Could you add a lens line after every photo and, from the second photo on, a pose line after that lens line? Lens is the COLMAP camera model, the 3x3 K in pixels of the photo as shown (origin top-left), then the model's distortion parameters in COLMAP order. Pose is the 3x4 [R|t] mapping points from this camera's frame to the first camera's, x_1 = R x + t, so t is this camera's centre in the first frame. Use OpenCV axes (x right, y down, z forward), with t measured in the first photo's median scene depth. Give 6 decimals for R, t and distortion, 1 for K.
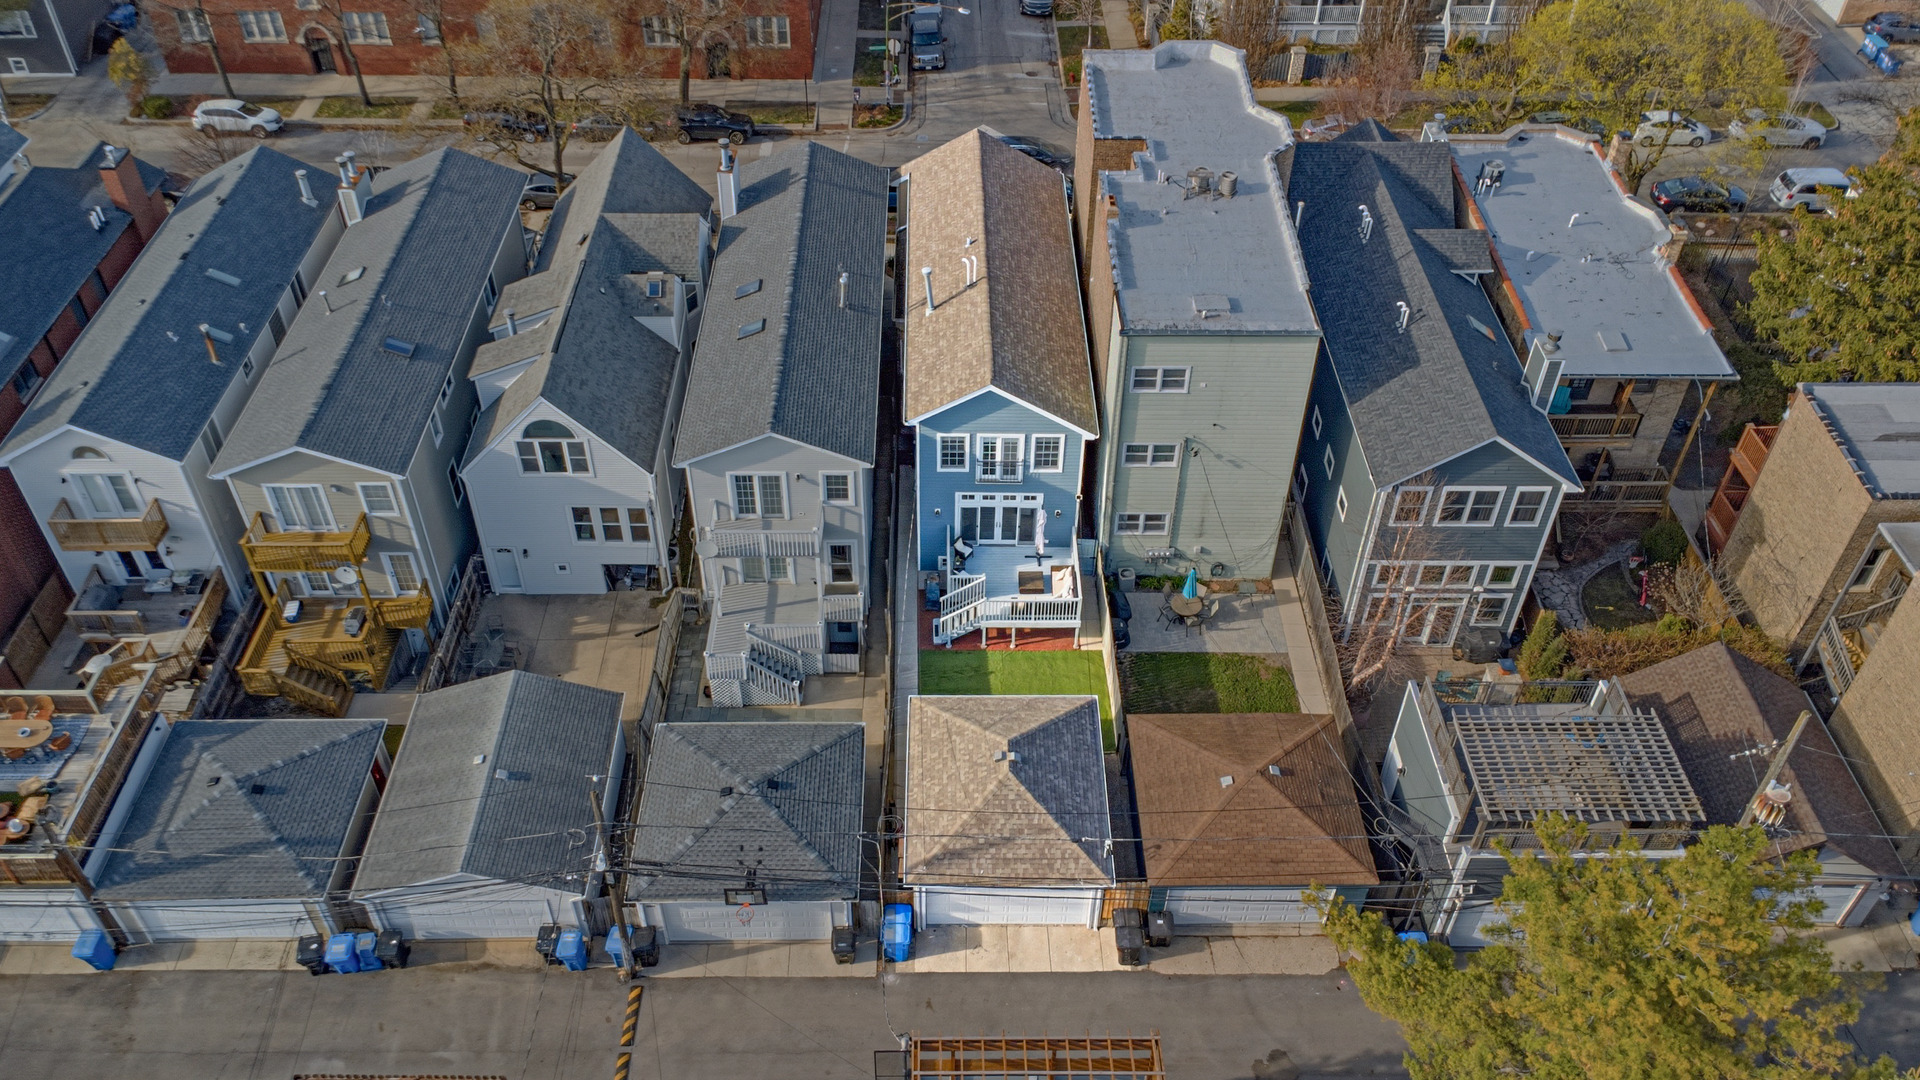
lens RADIAL K [[1525.5, 0, 962.4], [0, 1525.5, 542.2], [0, 0, 1]] dist [0.001089, 0.001927]
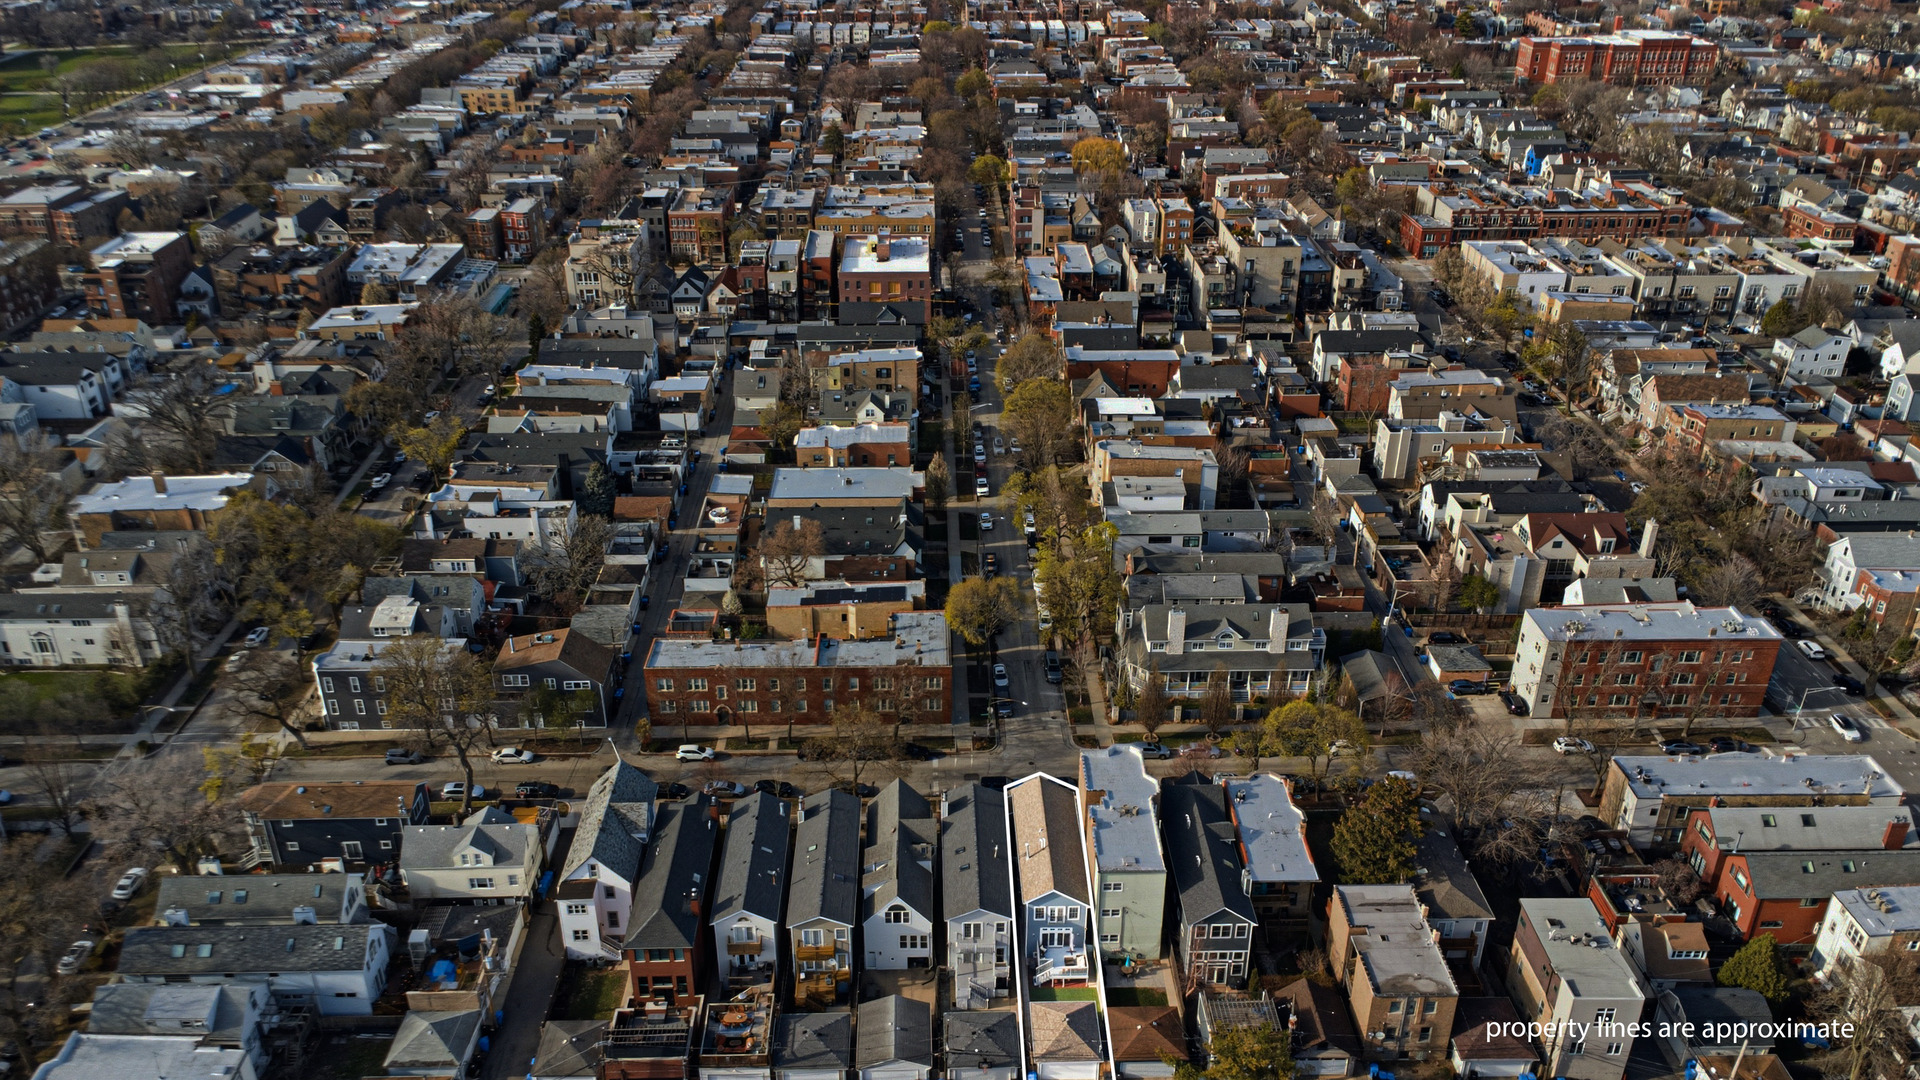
lens RADIAL K [[1525.5, 0, 951.4], [0, 1525.5, 546.7], [0, 0, 1]] dist [0.001089, 0.001927]
pose [[0.999885, -0.015086, 0.001355, -0.158295], [0.014938, 0.967330, -0.253080, -0.004000], [0.002508, 0.253072, 0.967444, -1.828148]]
